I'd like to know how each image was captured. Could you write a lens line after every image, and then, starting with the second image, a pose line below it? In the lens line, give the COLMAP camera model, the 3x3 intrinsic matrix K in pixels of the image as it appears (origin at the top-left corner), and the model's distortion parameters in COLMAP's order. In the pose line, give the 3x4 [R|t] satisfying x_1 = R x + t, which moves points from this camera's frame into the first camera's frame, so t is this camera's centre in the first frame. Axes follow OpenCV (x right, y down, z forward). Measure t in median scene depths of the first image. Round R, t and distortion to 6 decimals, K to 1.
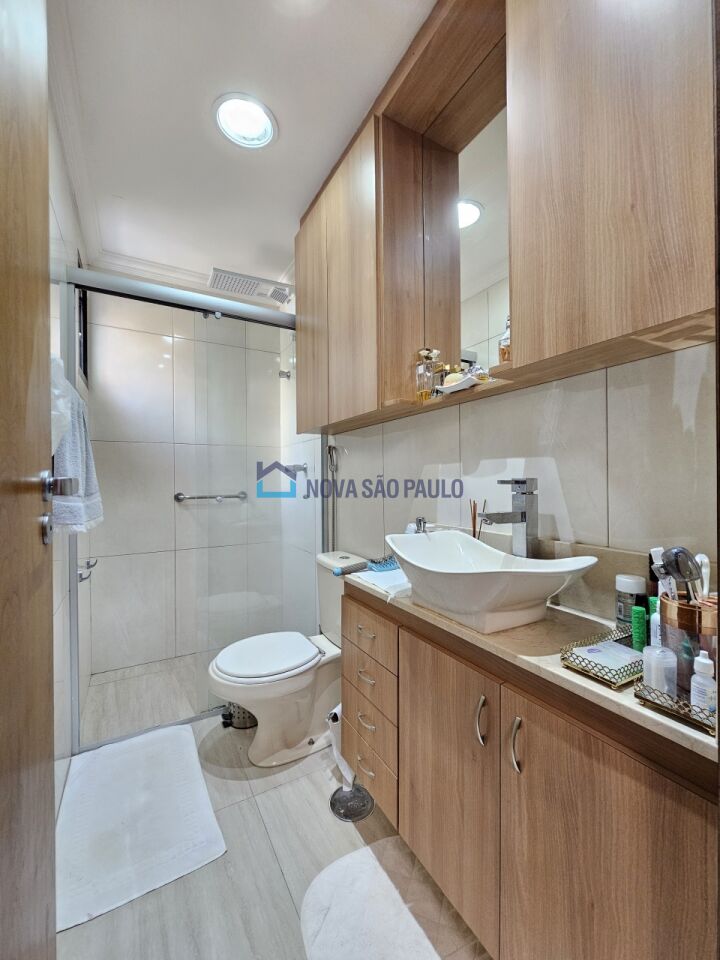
lens RADIAL K [[393.3, 0, 359.7], [0, 393.3, 479.5], [0, 0, 1]] dist [-0.002220, 0.000038]
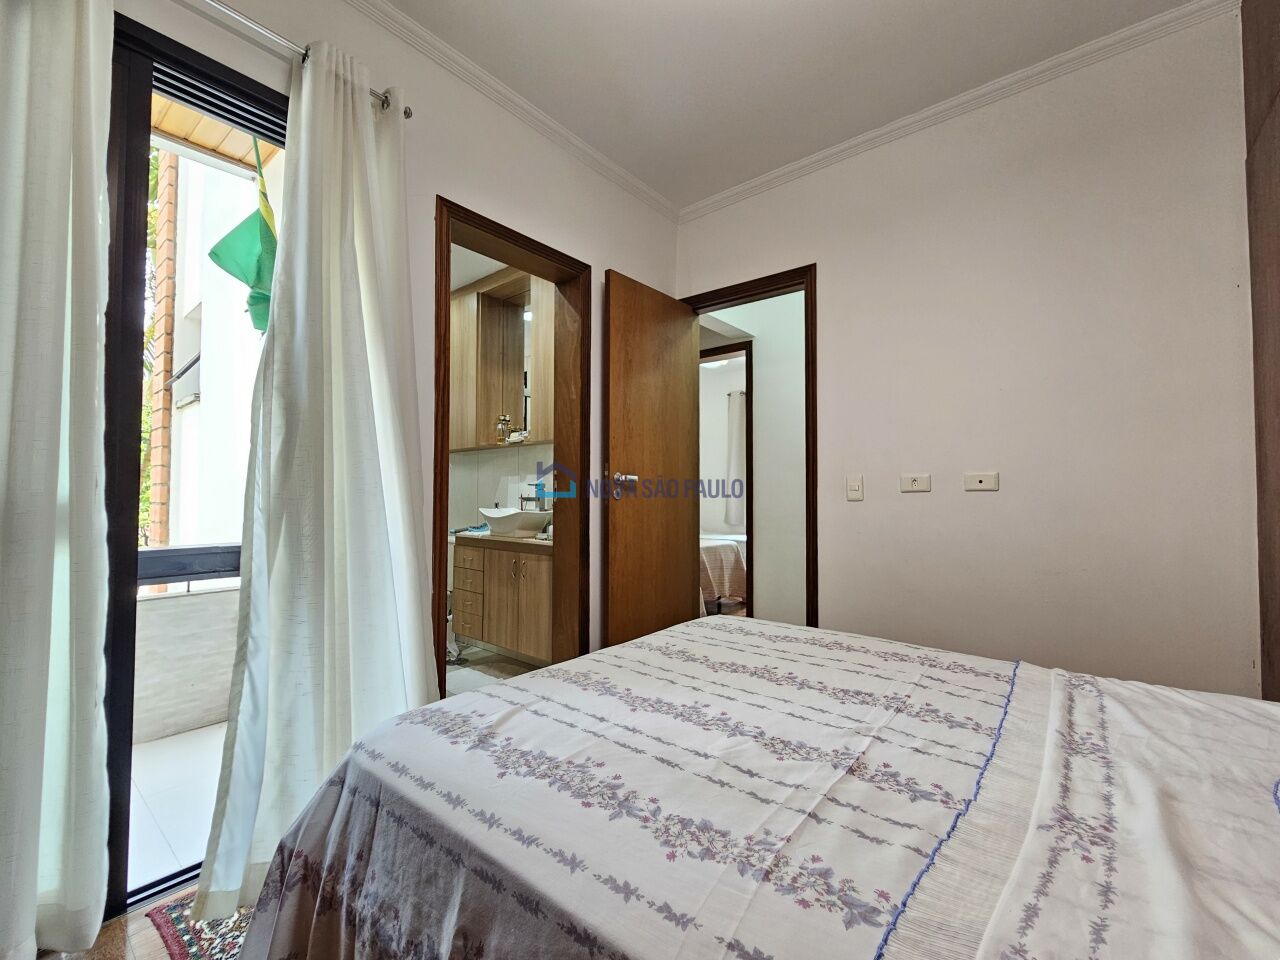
lens RADIAL K [[524.4, 0, 642.2], [0, 524.4, 481.7], [0, 0, 1]] dist [-0.002220, 0.000038]
pose [[0.932620, 0.019765, 0.360317, -0.122847], [-0.010894, 0.999586, -0.026634, 0.052279], [-0.360694, 0.020914, 0.932450, -1.772420]]
